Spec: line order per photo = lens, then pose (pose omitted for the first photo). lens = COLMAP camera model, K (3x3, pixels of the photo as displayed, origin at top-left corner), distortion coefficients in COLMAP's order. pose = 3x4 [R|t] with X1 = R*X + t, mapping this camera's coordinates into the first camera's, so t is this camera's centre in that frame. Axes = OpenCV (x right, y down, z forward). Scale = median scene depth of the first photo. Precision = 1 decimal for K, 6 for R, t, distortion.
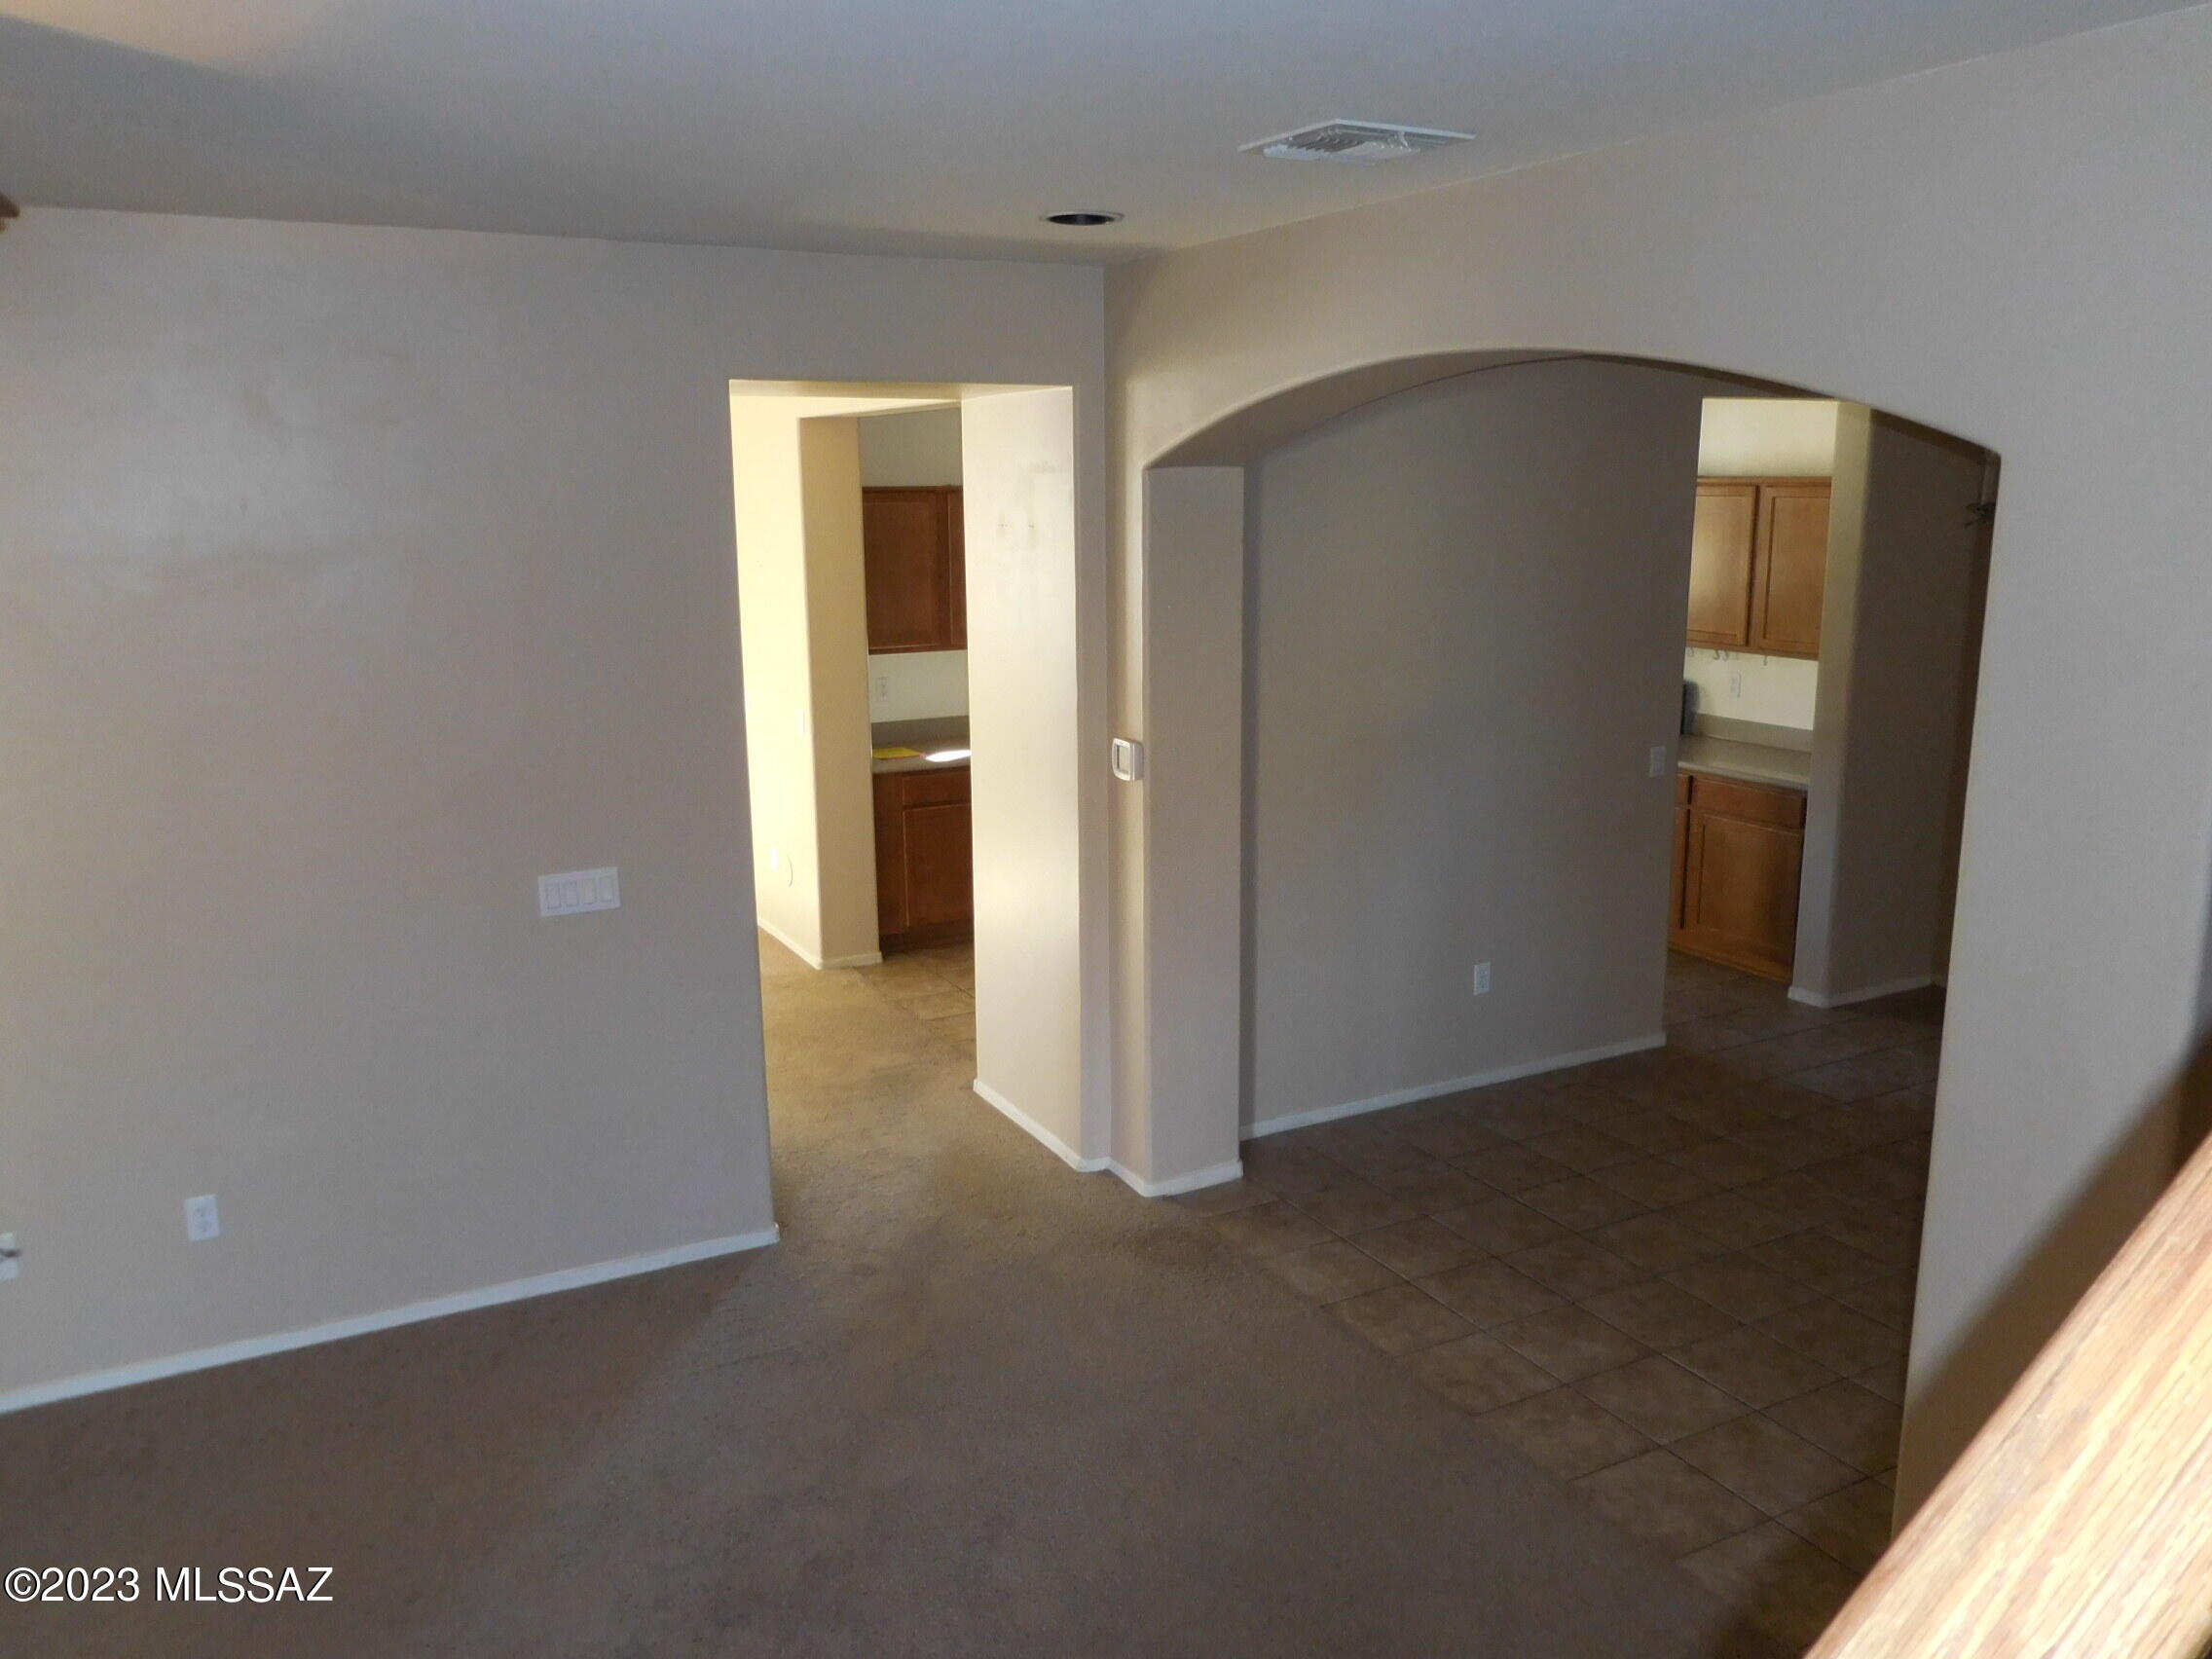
lens RADIAL K [[1678.1, 0, 1088.3], [0, 1678.1, 838.0], [0, 0, 1]] dist [-0.016153, 0.012370]
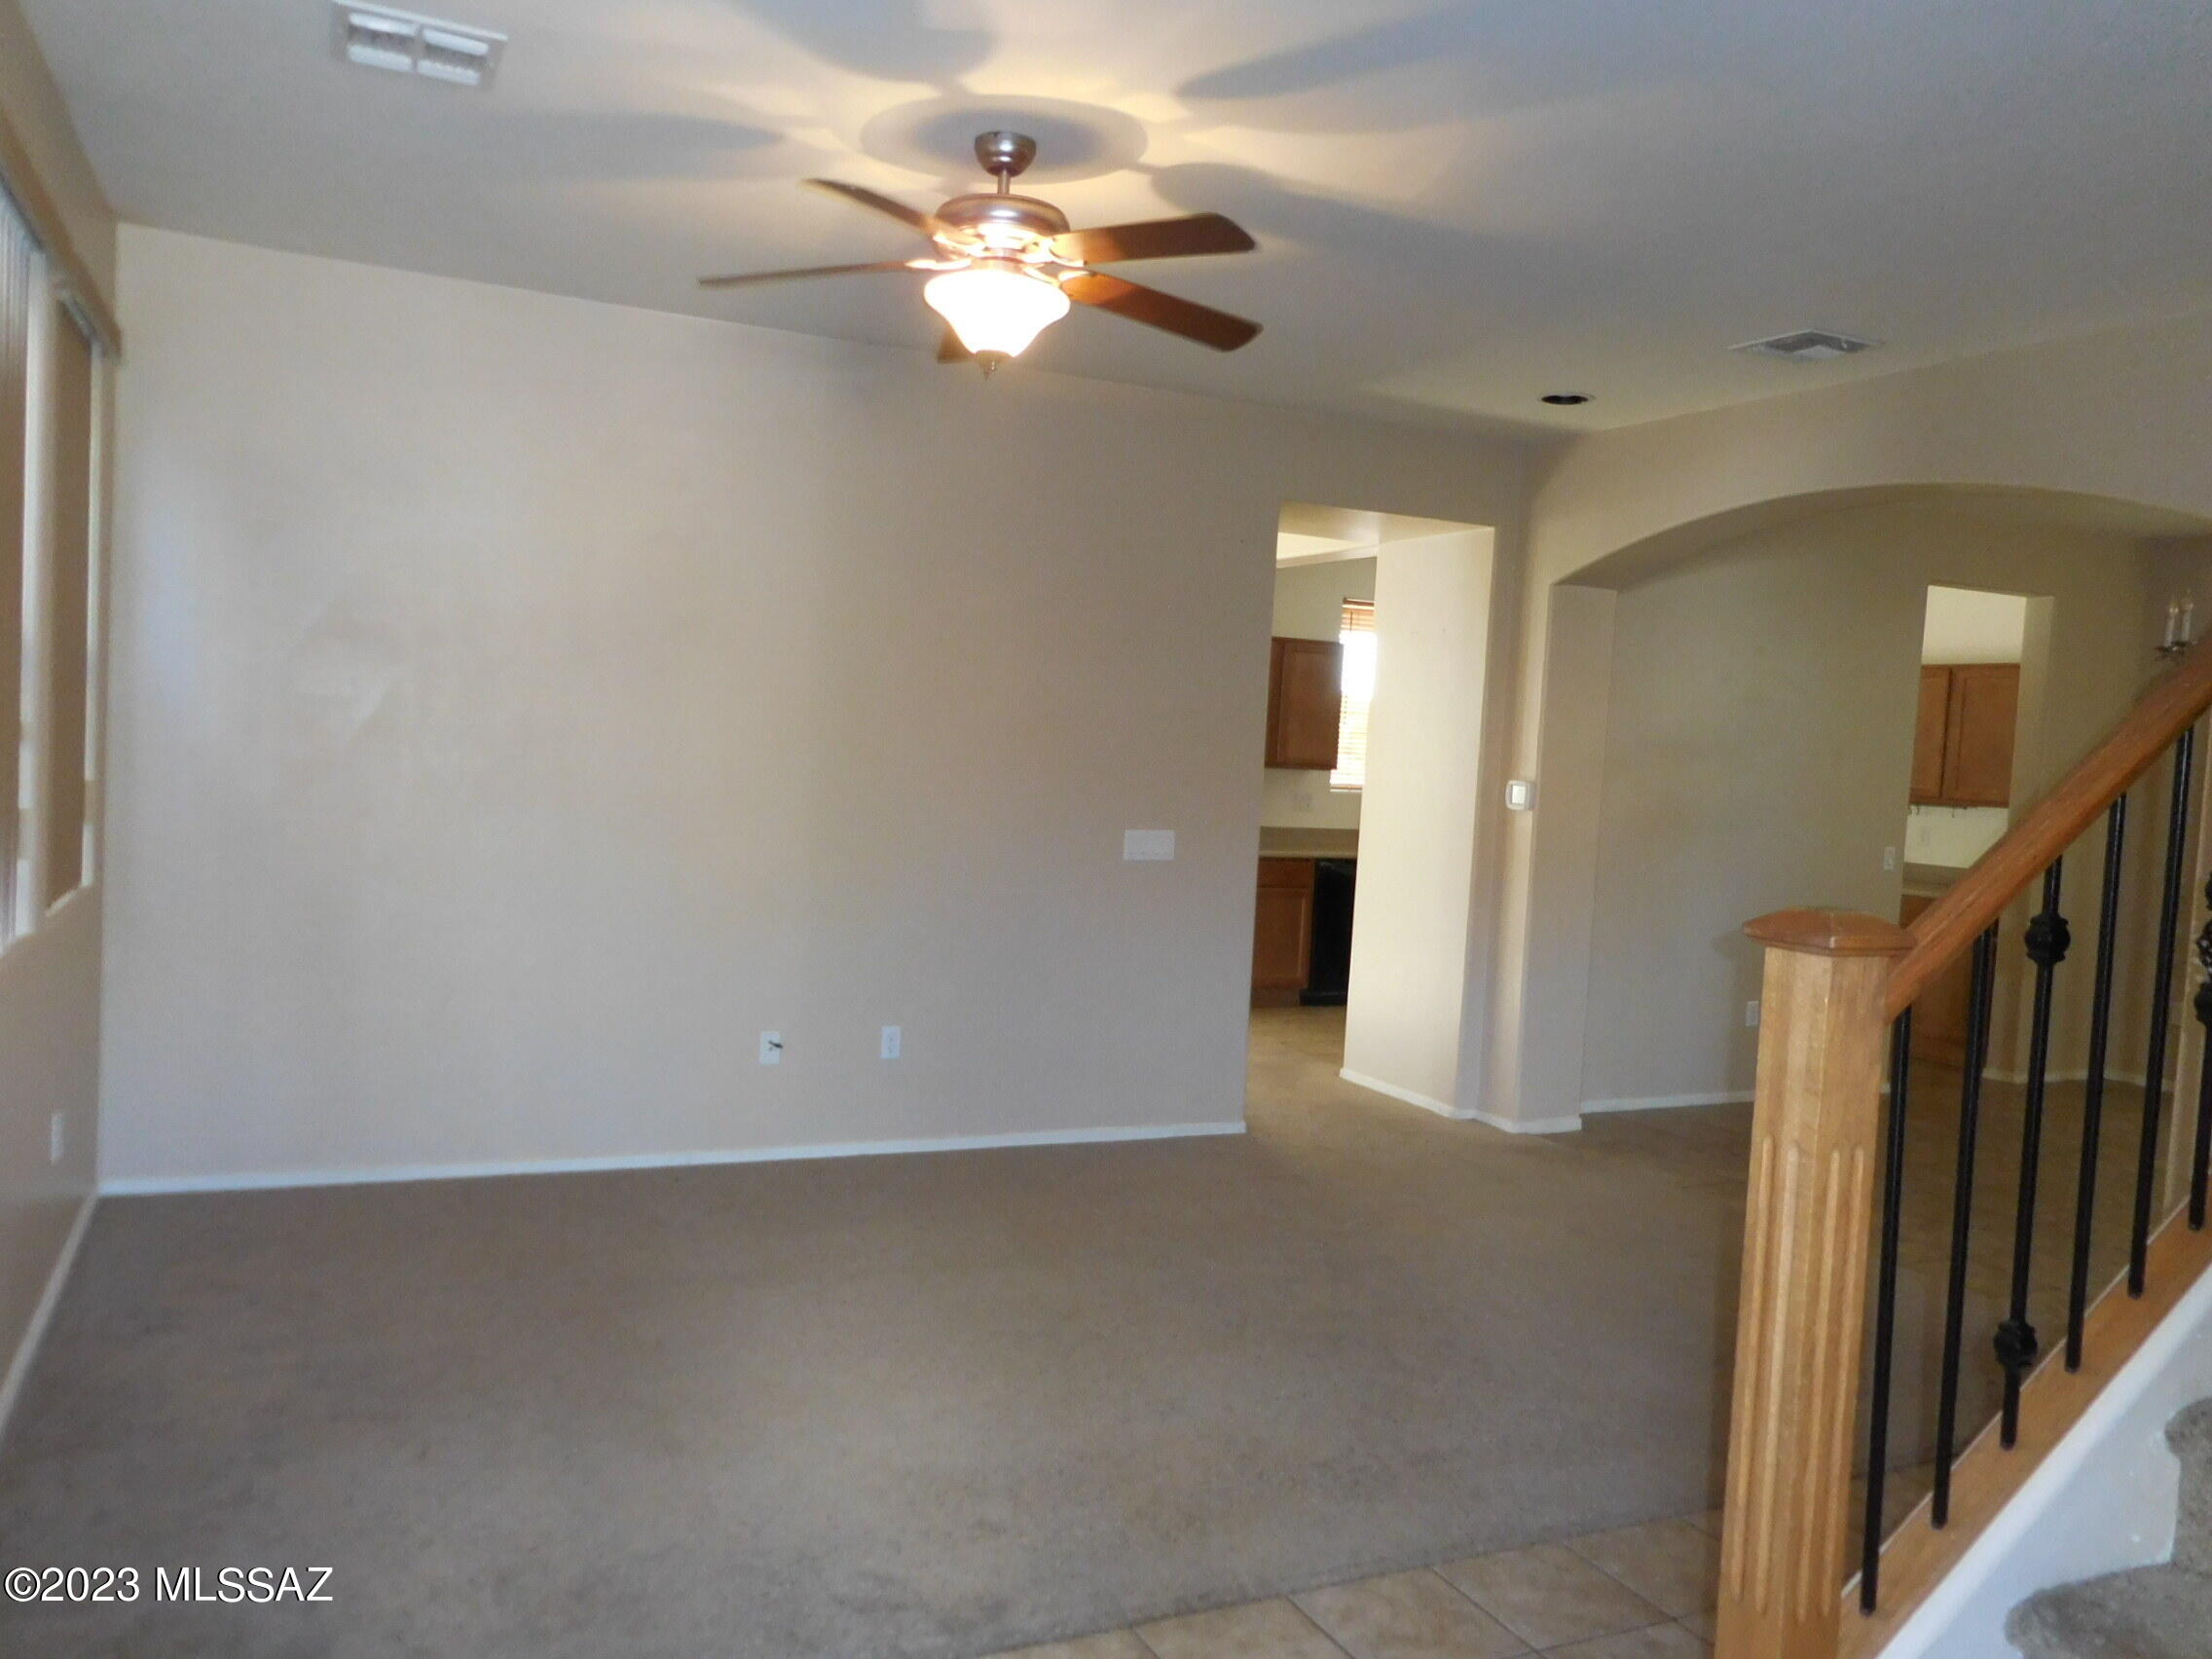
lens RADIAL K [[1678.1, 0, 1107.4], [0, 1678.1, 836.7], [0, 0, 1]] dist [-0.016153, 0.012370]
pose [[0.997072, 0.066242, -0.038206, -0.248847], [-0.071152, 0.986706, -0.146114, 0.202381], [0.028019, 0.148404, 0.988530, -0.334235]]
